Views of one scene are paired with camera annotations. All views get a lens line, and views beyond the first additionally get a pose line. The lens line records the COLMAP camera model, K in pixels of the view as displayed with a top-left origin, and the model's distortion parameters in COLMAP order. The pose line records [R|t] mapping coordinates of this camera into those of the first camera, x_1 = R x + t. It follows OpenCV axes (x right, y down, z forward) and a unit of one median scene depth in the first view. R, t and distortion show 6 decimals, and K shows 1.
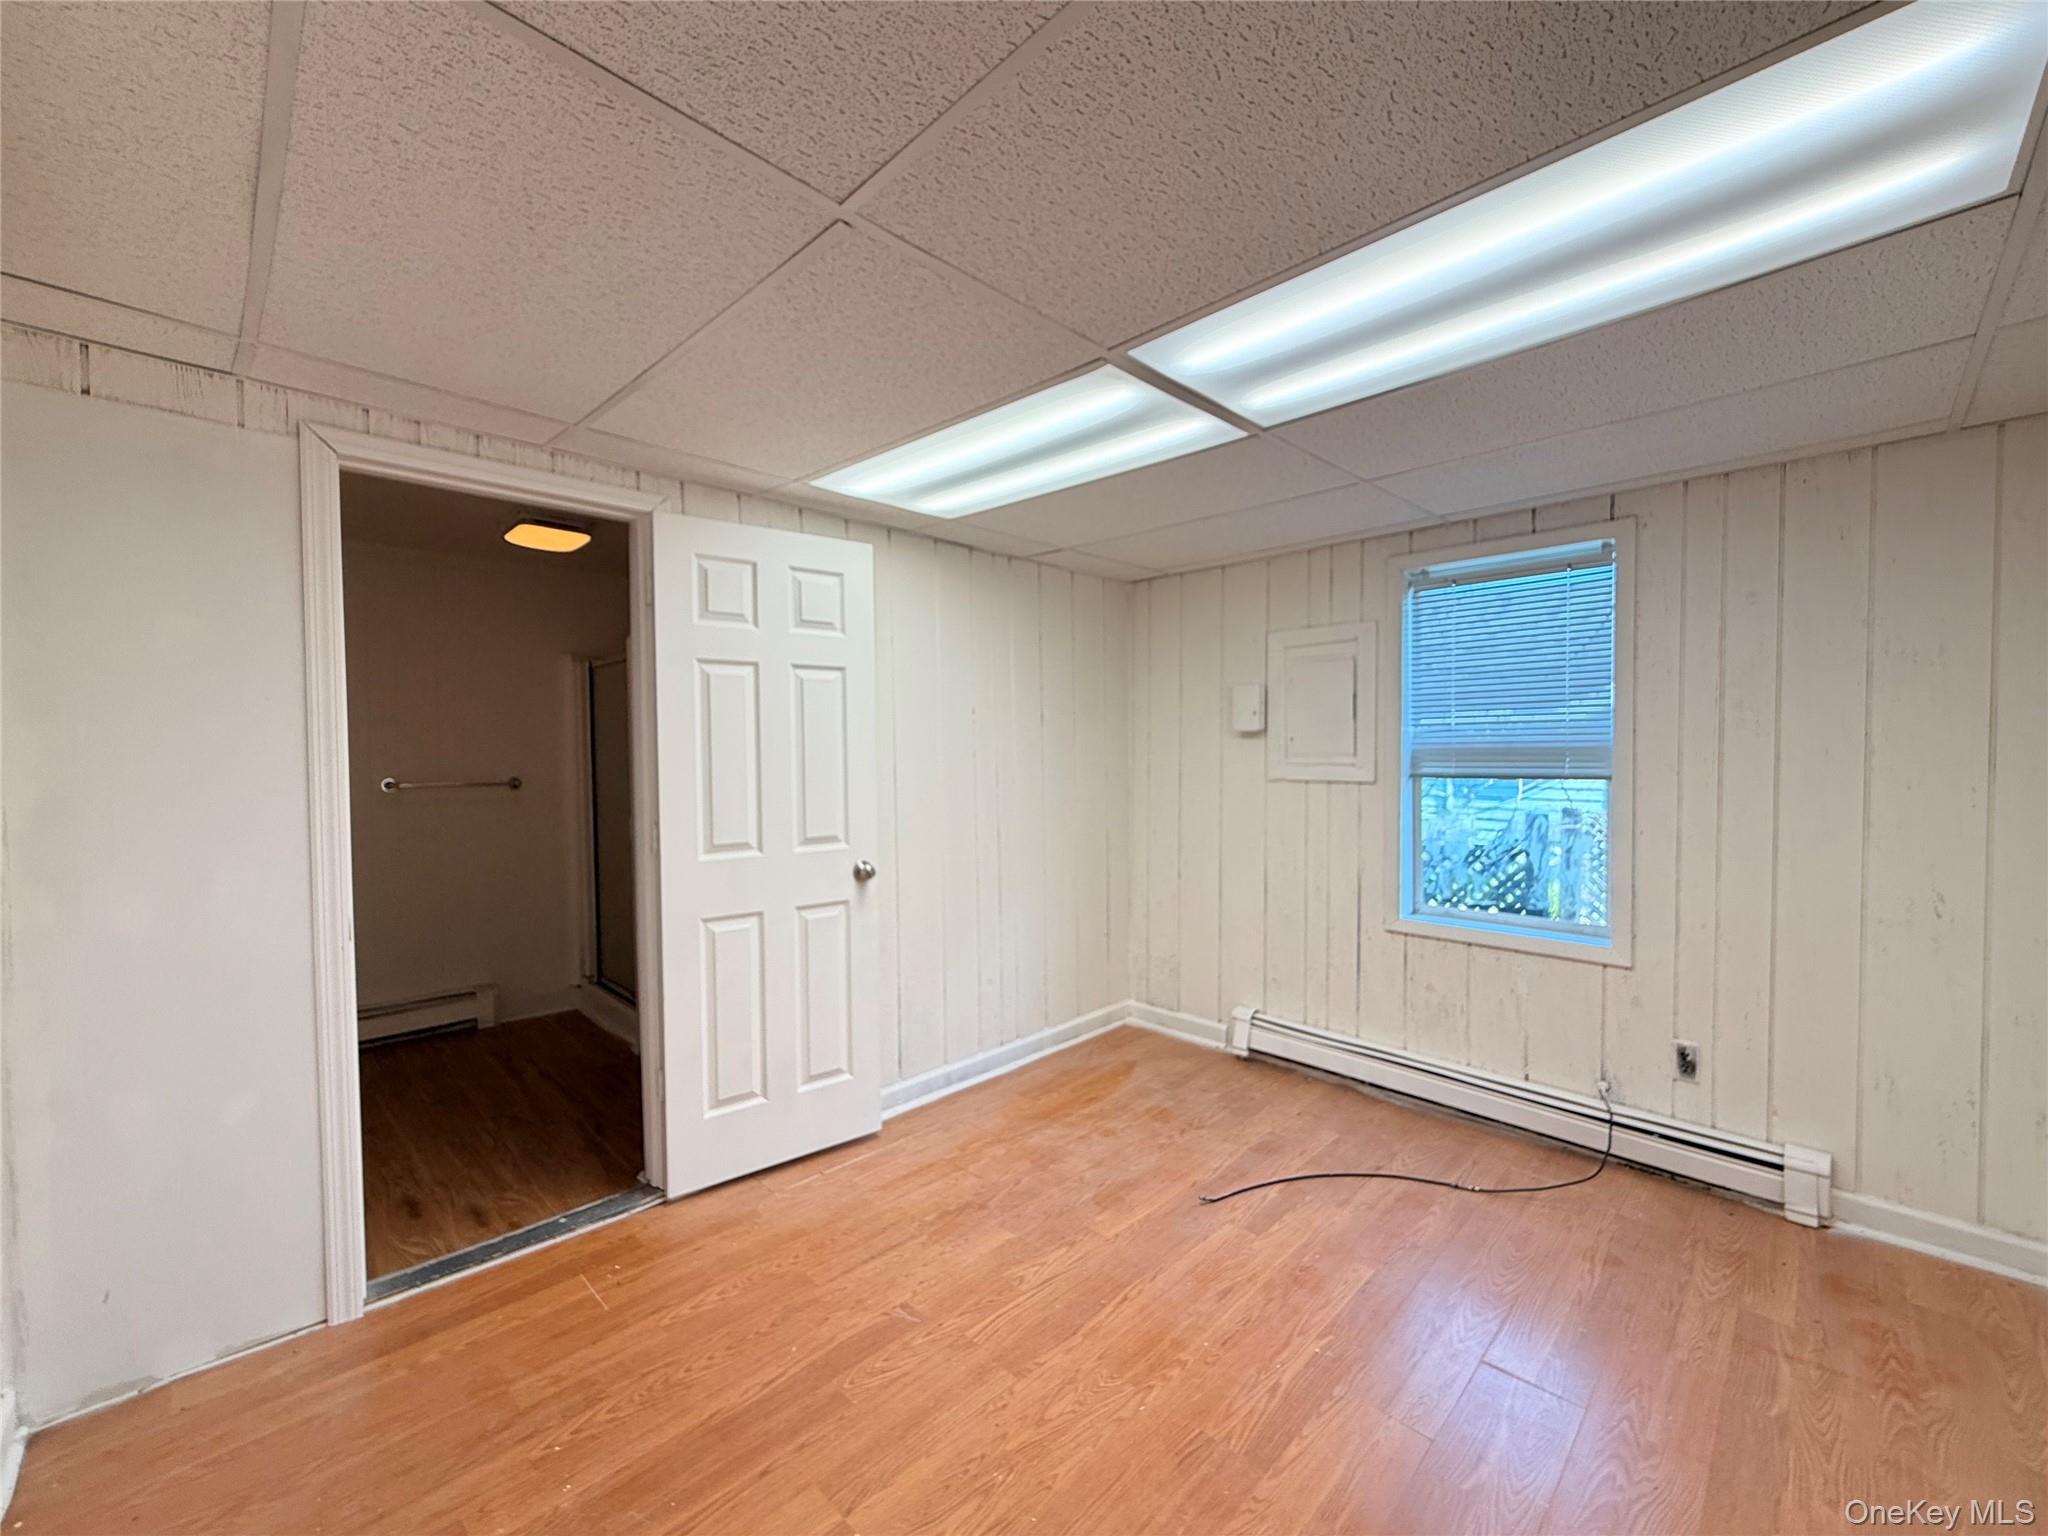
lens RADIAL K [[819.1, 0, 1024.3], [0, 819.1, 773.6], [0, 0, 1]] dist [-0.002299, 0.001085]
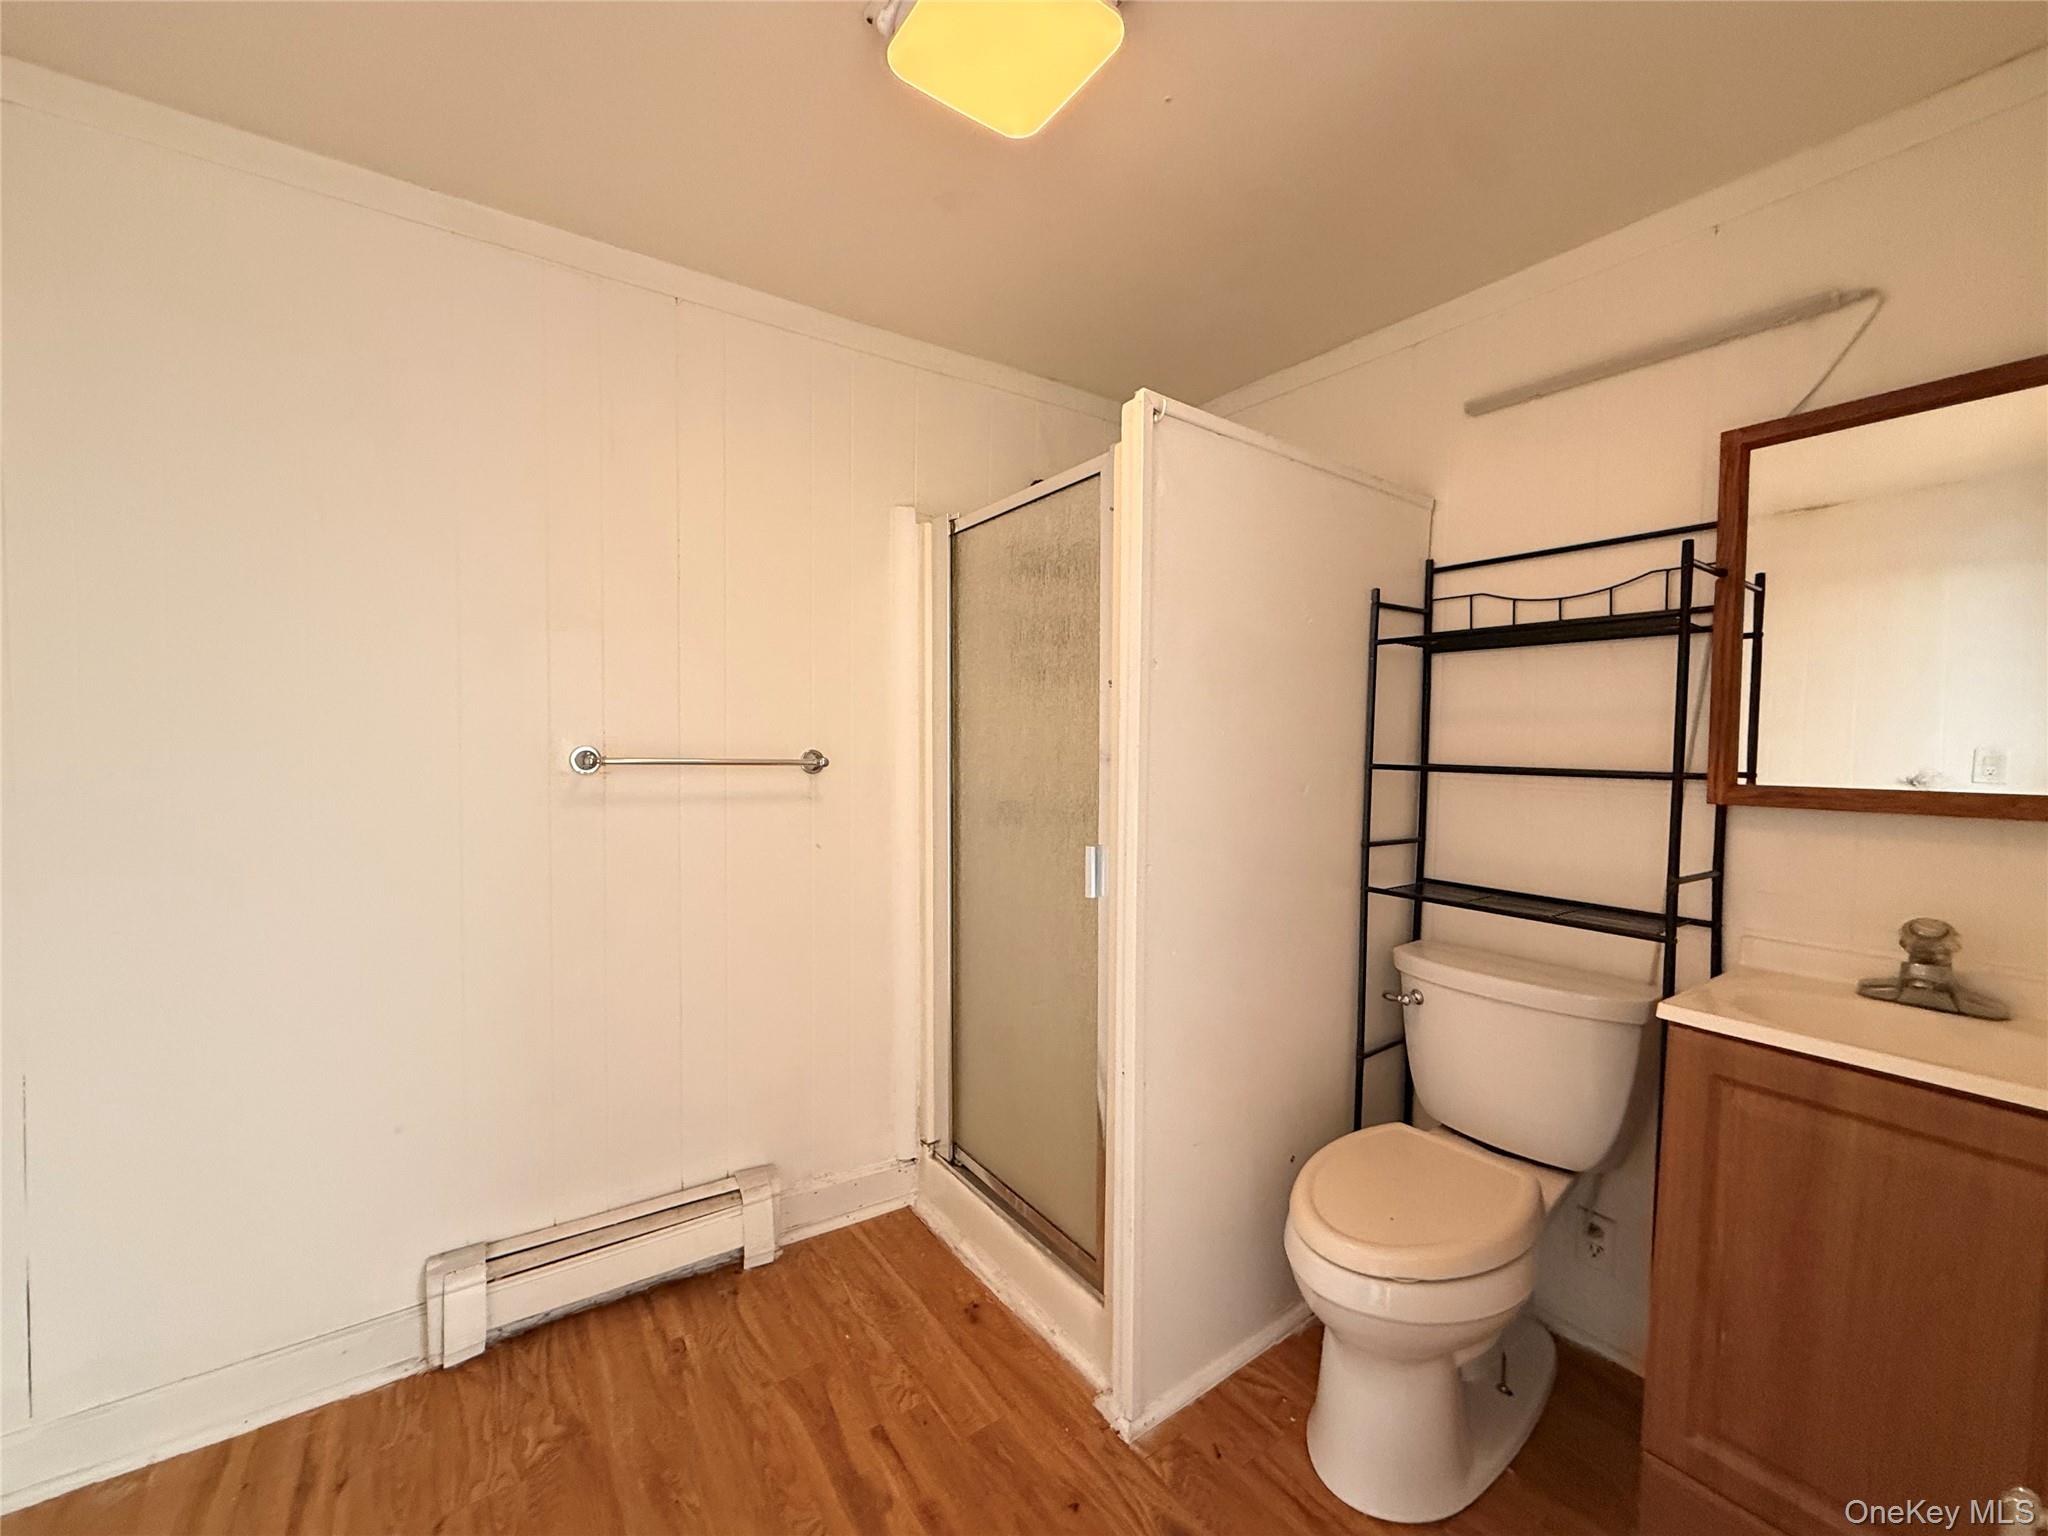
lens RADIAL K [[819.1, 0, 1007.8], [0, 819.1, 761.8], [0, 0, 1]] dist [-0.002299, 0.001085]
pose [[0.980871, 0.014759, -0.194096, -0.588060], [-0.014747, 0.999890, 0.001505, 0.013535], [0.194097, 0.001386, 0.980981, 0.767391]]
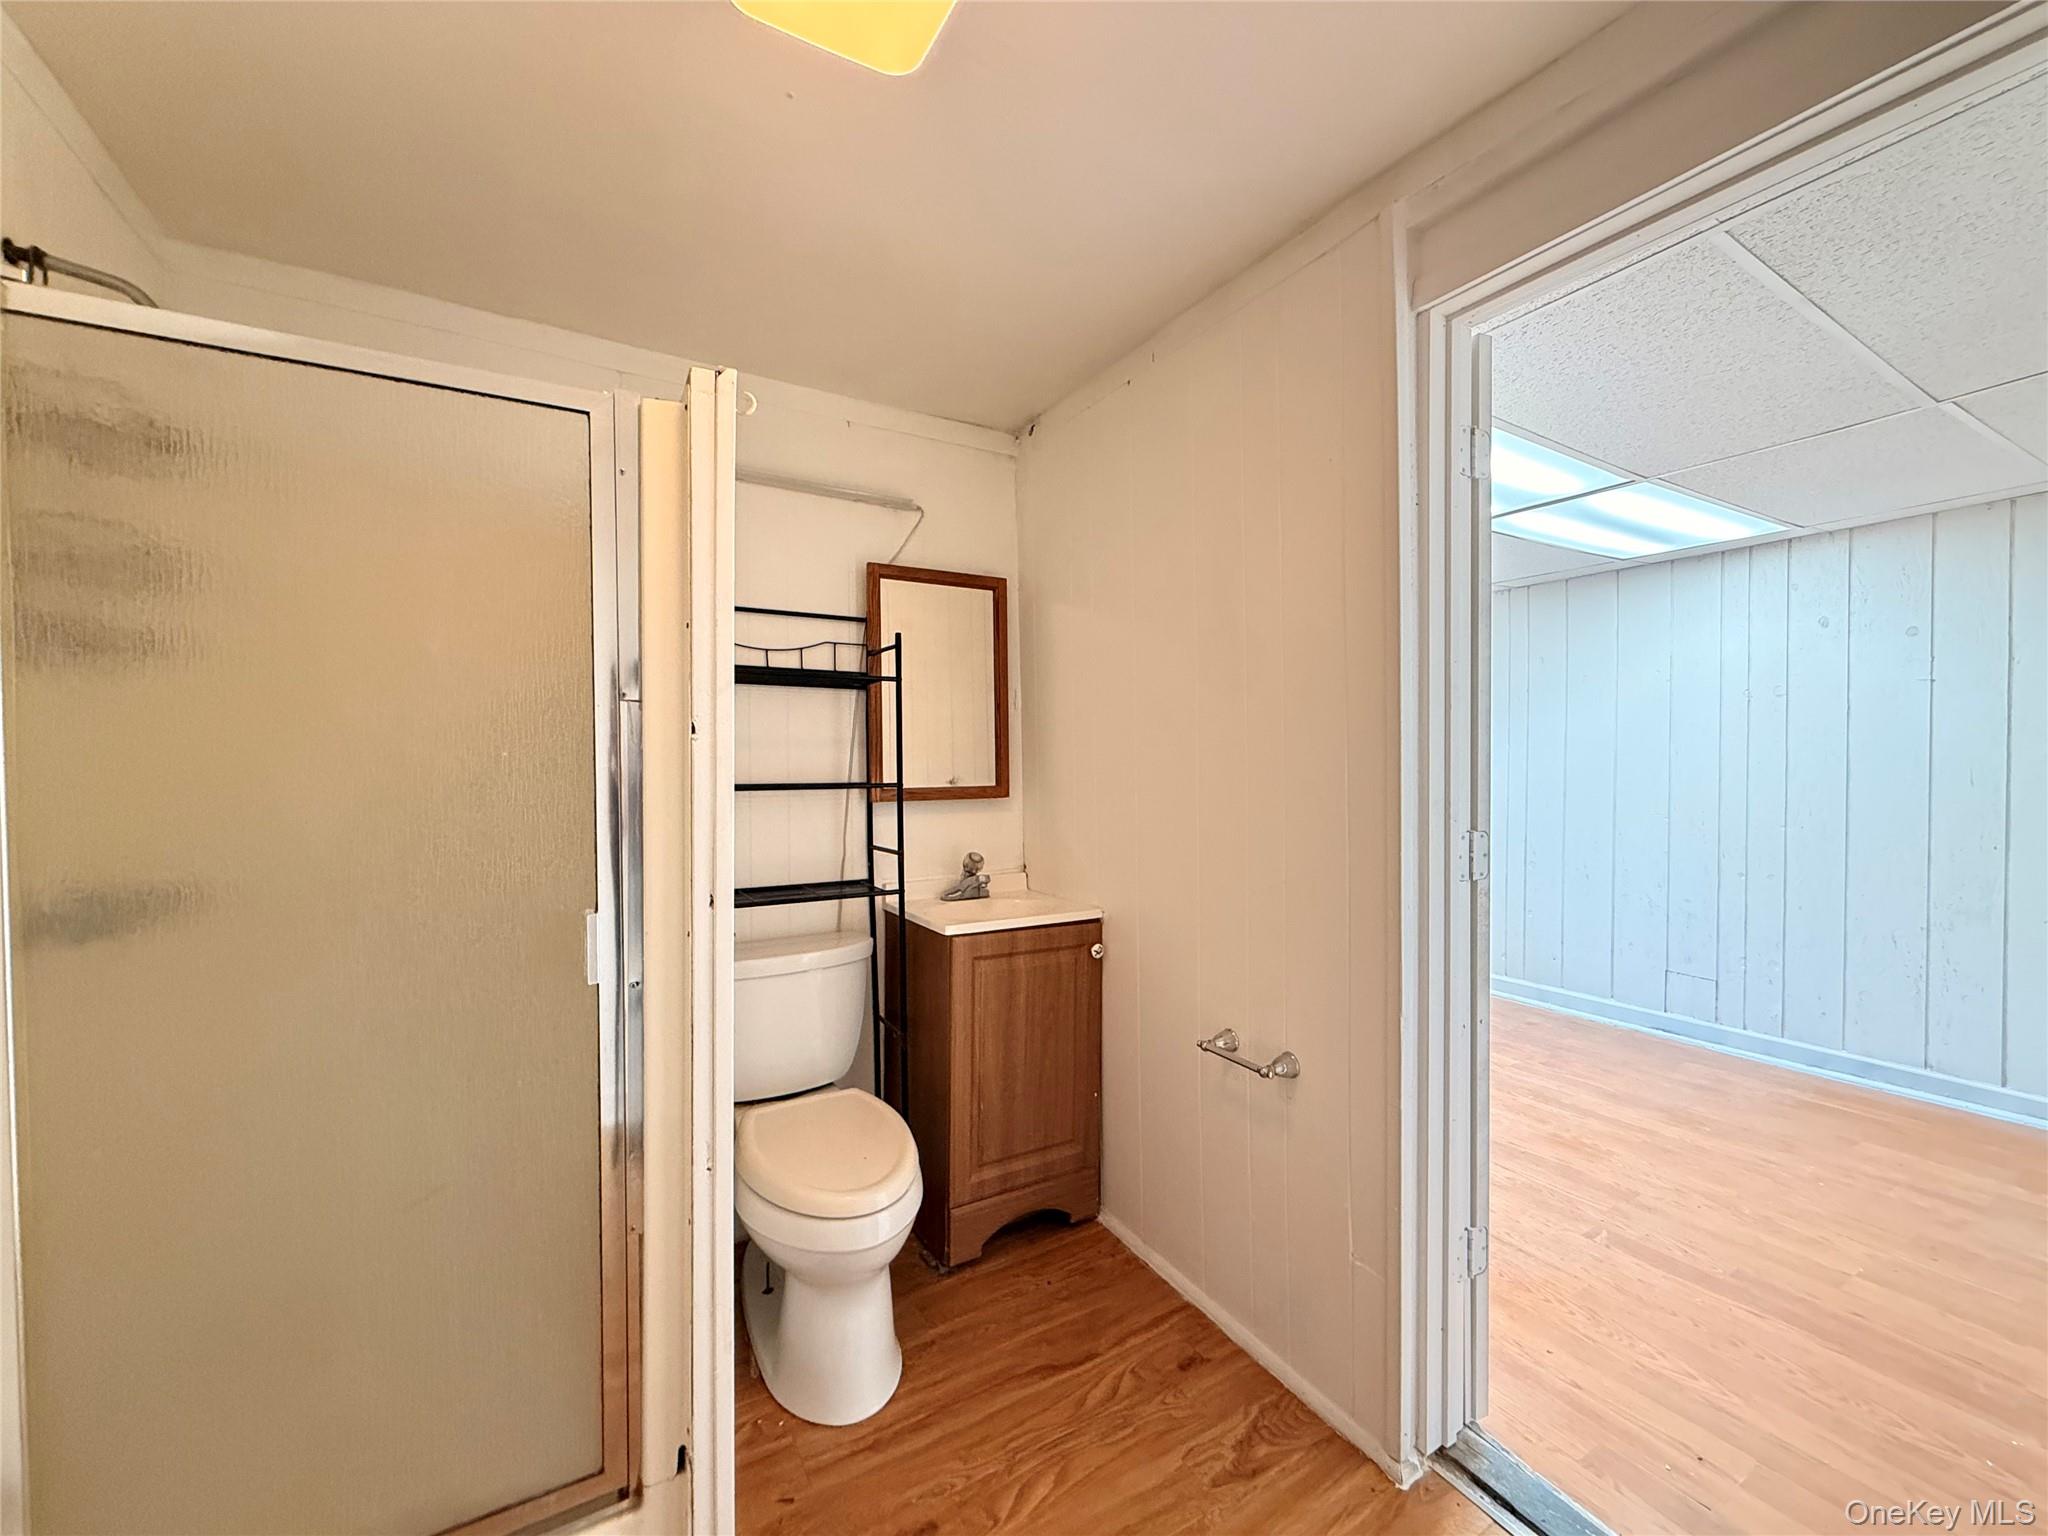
lens RADIAL K [[819.1, 0, 1013.9], [0, 819.1, 768.5], [0, 0, 1]] dist [-0.002299, 0.001085]
pose [[0.264981, -0.007710, 0.964223, -1.001675], [0.026665, 0.999644, 0.000665, 0.004395], [-0.963885, 0.025535, 0.265092, 1.028362]]
